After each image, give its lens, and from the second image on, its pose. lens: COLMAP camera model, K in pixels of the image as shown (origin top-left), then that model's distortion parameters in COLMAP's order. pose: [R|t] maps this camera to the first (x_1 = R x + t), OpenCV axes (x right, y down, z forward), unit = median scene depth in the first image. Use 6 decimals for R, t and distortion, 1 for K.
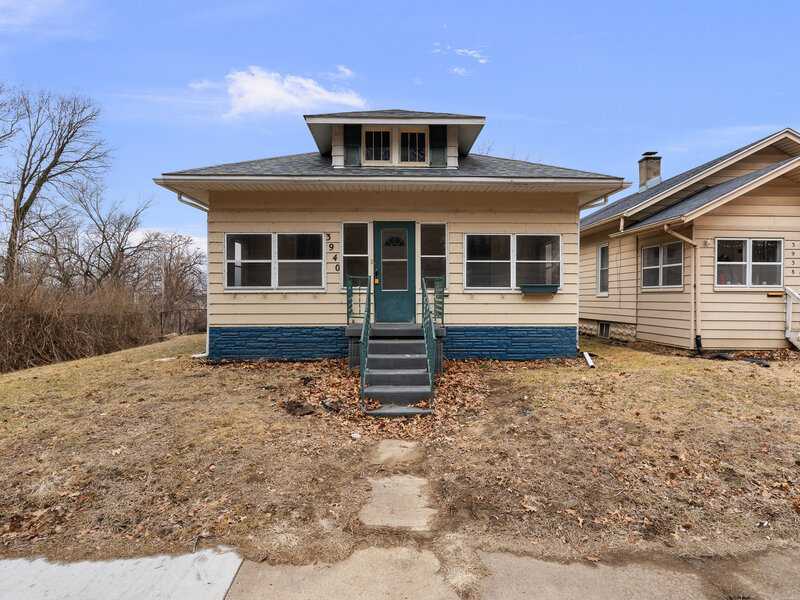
lens RADIAL K [[413.6, 0, 401.5], [0, 413.6, 299.8], [0, 0, 1]] dist [-0.005906, -0.000524]
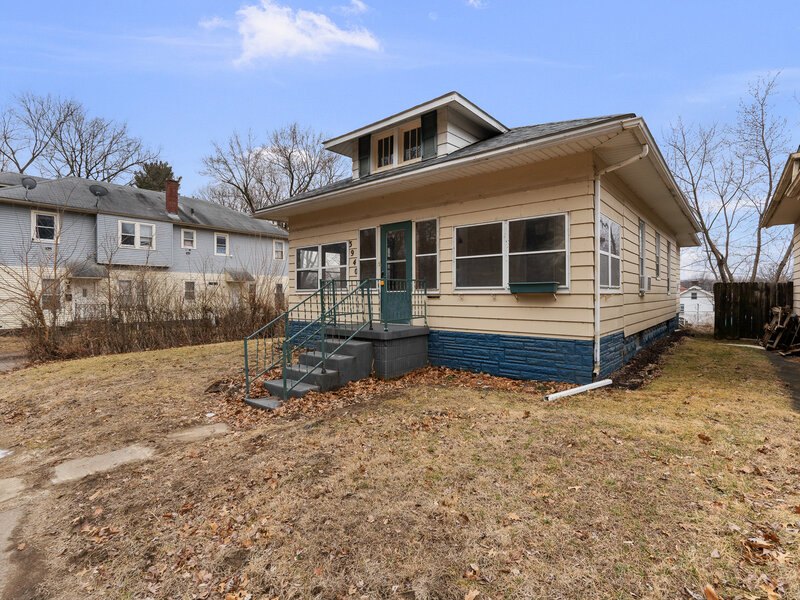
lens RADIAL K [[396.0, 0, 408.3], [0, 396.0, 299.6], [0, 0, 1]] dist [-0.000469, -0.002088]
pose [[0.760029, 0.005885, -0.649863, 0.632864], [-0.000166, 0.999961, 0.008861, -0.011695], [0.649889, -0.006627, 0.760000, 0.289248]]
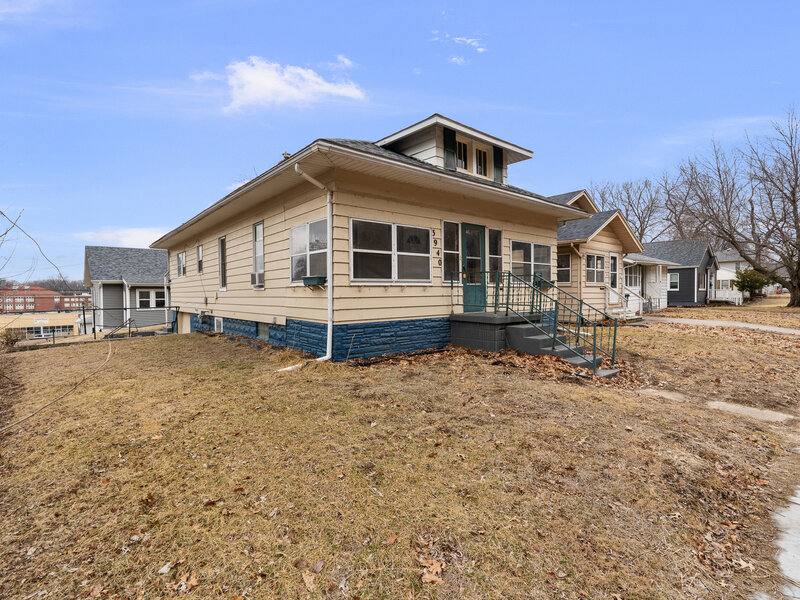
lens RADIAL K [[396.0, 0, 403.3], [0, 396.0, 297.5], [0, 0, 1]] dist [-0.000469, -0.002088]
pose [[0.779644, -0.012615, 0.626096, -0.865682], [-0.002267, 0.999734, 0.022967, -0.010554], [-0.626219, -0.019325, 0.779408, 0.260732]]
